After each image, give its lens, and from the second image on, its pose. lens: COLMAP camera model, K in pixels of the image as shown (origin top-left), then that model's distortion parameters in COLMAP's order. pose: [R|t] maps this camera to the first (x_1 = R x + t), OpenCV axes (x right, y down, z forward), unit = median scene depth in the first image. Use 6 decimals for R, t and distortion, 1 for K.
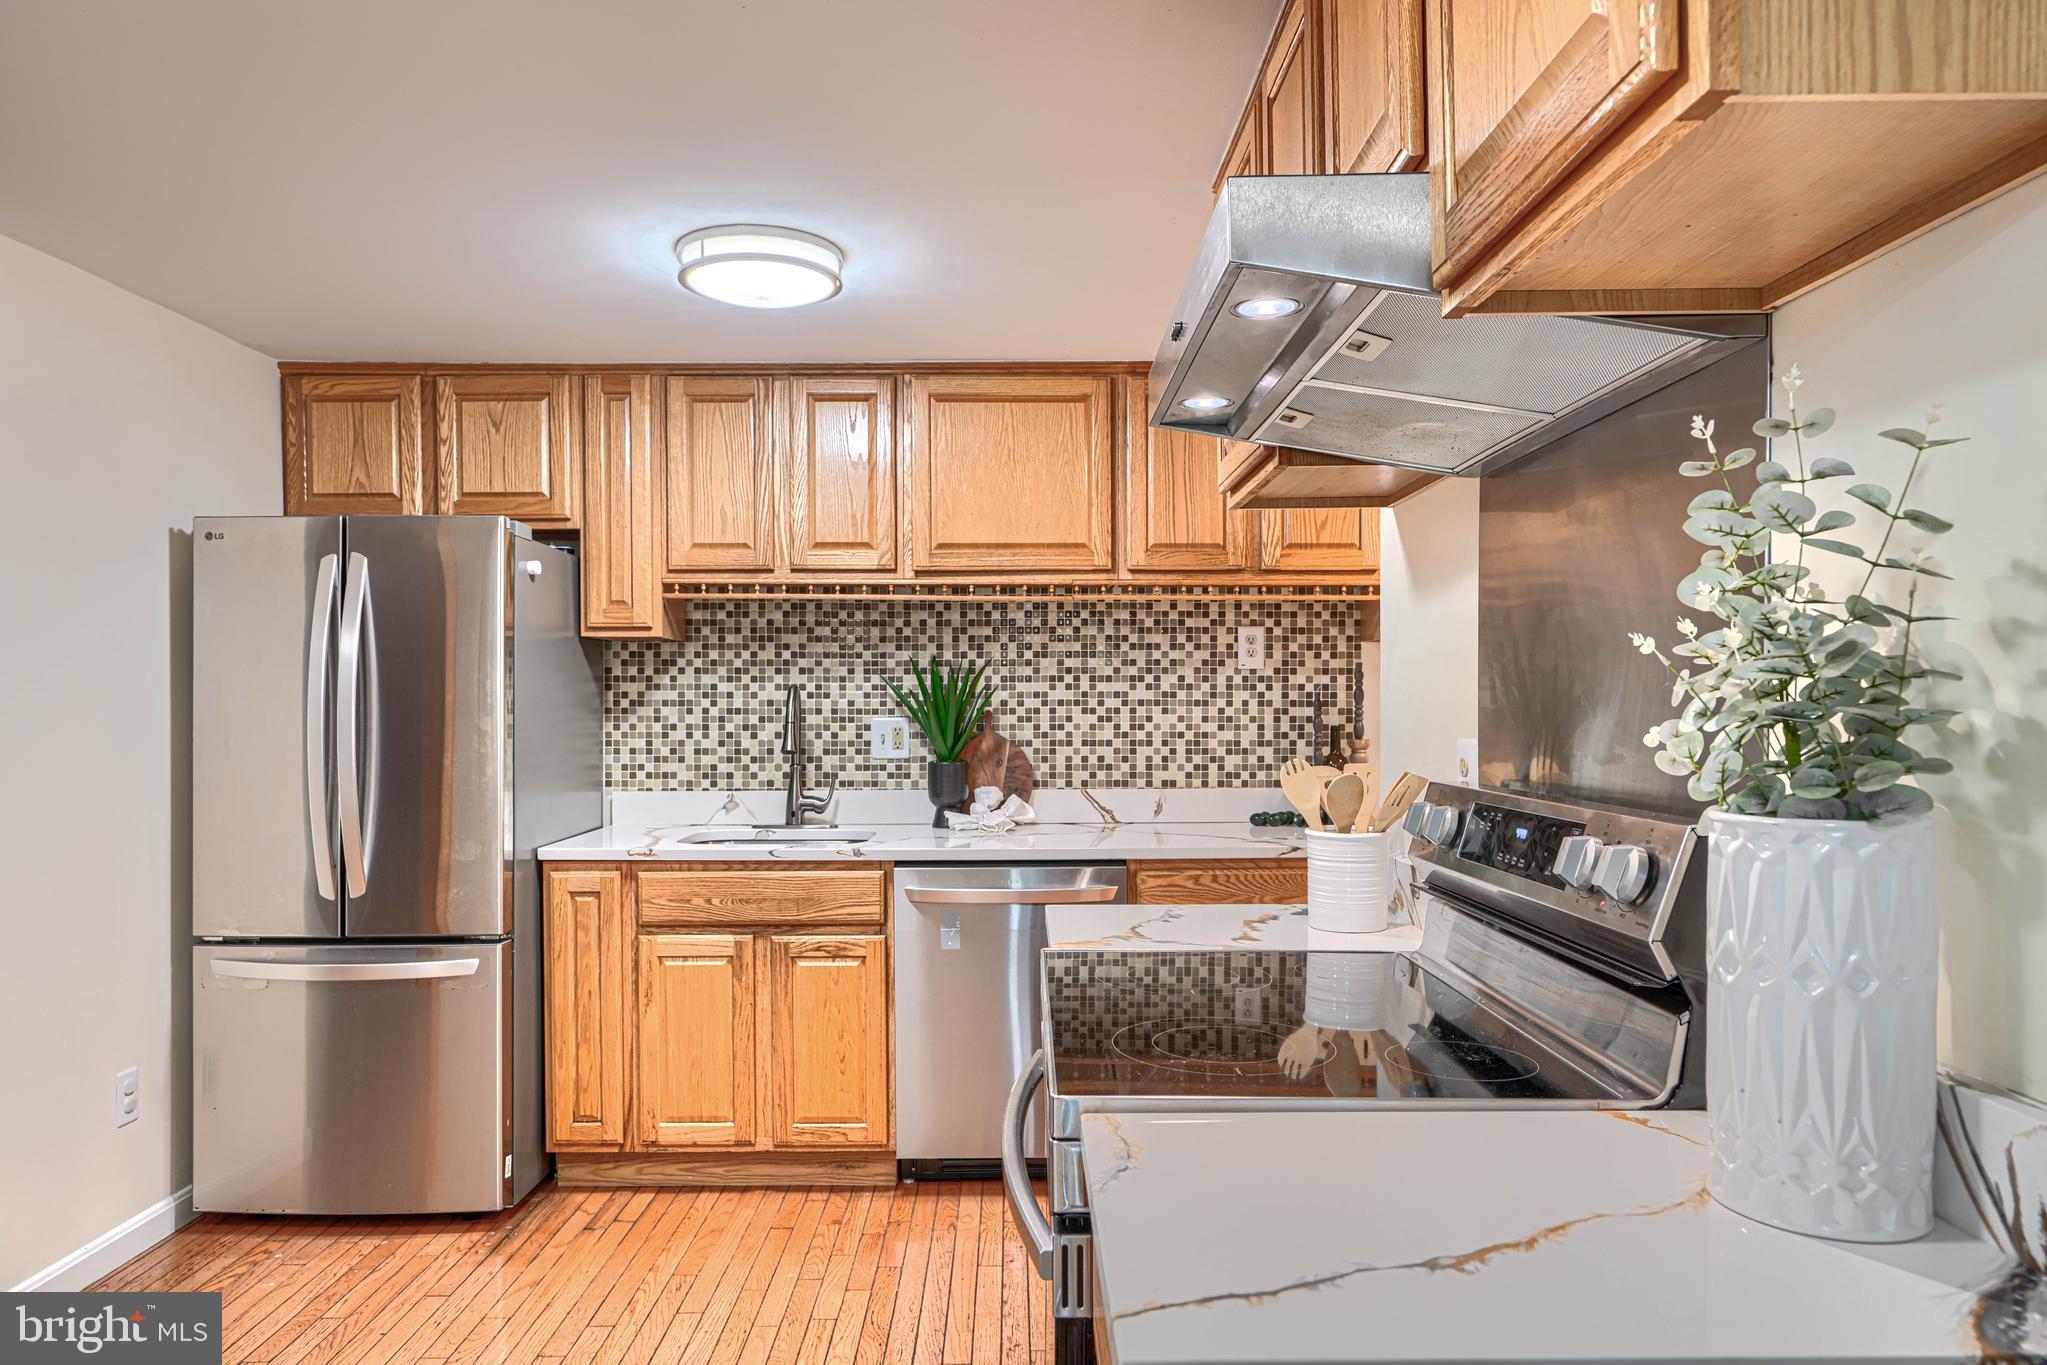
lens RADIAL K [[1325.5, 0, 1022.6], [0, 1325.5, 696.4], [0, 0, 1]] dist [0.003915, -0.001670]
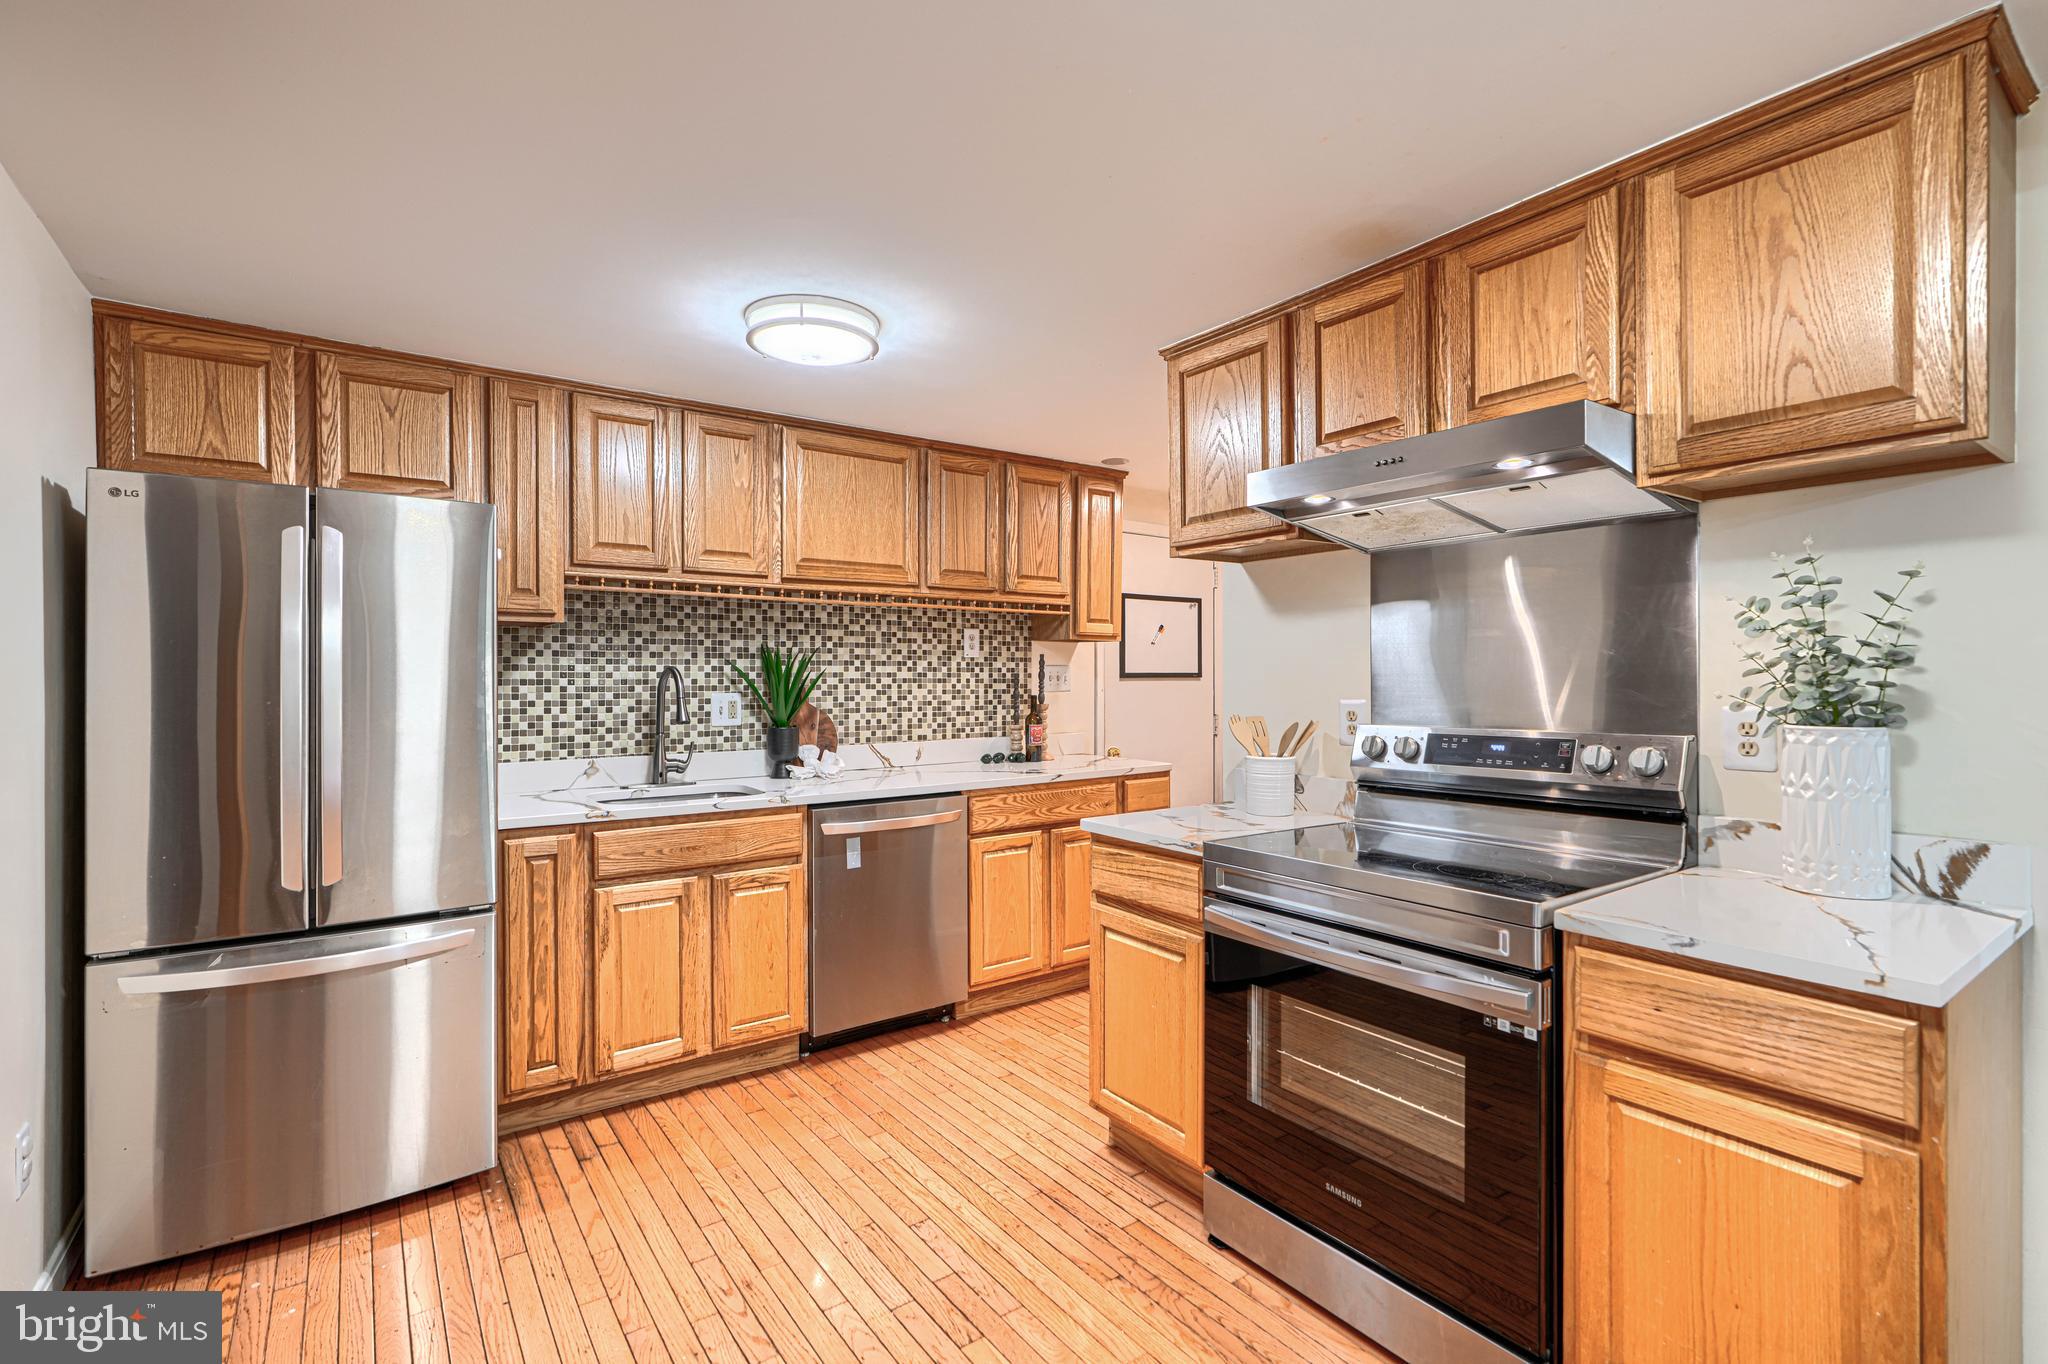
lens RADIAL K [[935.0, 0, 1026.1], [0, 935.0, 666.5], [0, 0, 1]] dist [0.002230, -0.000081]
pose [[0.812241, 0.005984, 0.583291, -0.384460], [0.000188, 0.999945, -0.010521, 0.000281], [-0.583322, 0.008656, 0.812195, 0.120200]]
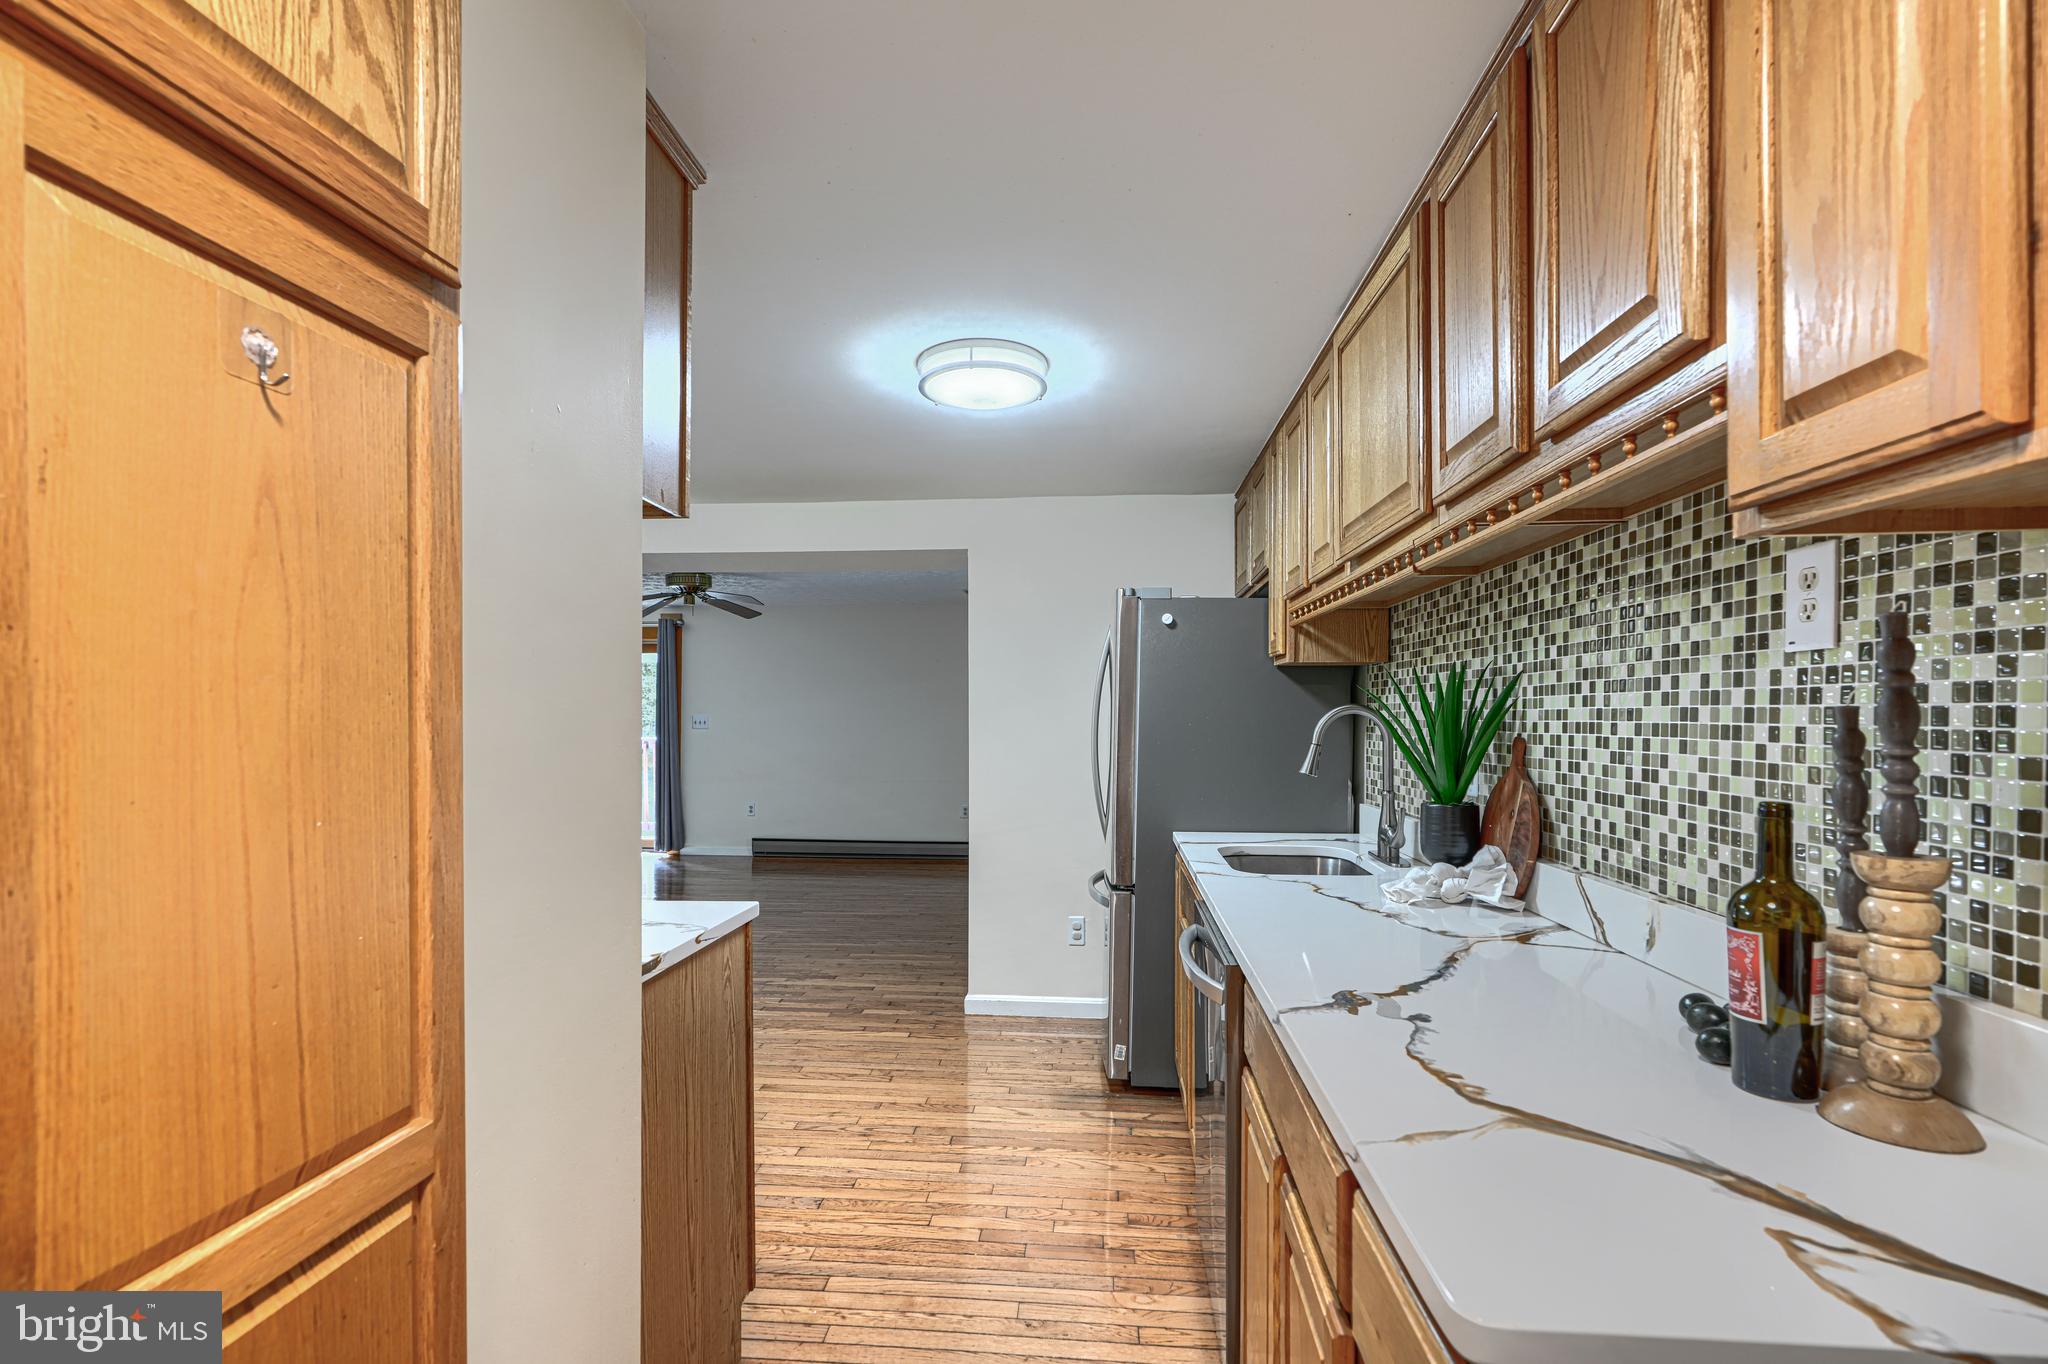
lens RADIAL K [[935.0, 0, 1024.0], [0, 935.0, 720.1], [0, 0, 1]] dist [0.002230, -0.000081]
pose [[-0.085026, 0.005239, -0.996365, 0.477883], [-0.004216, 0.999975, 0.005617, -0.000090], [0.996370, 0.004678, -0.085001, 0.784344]]
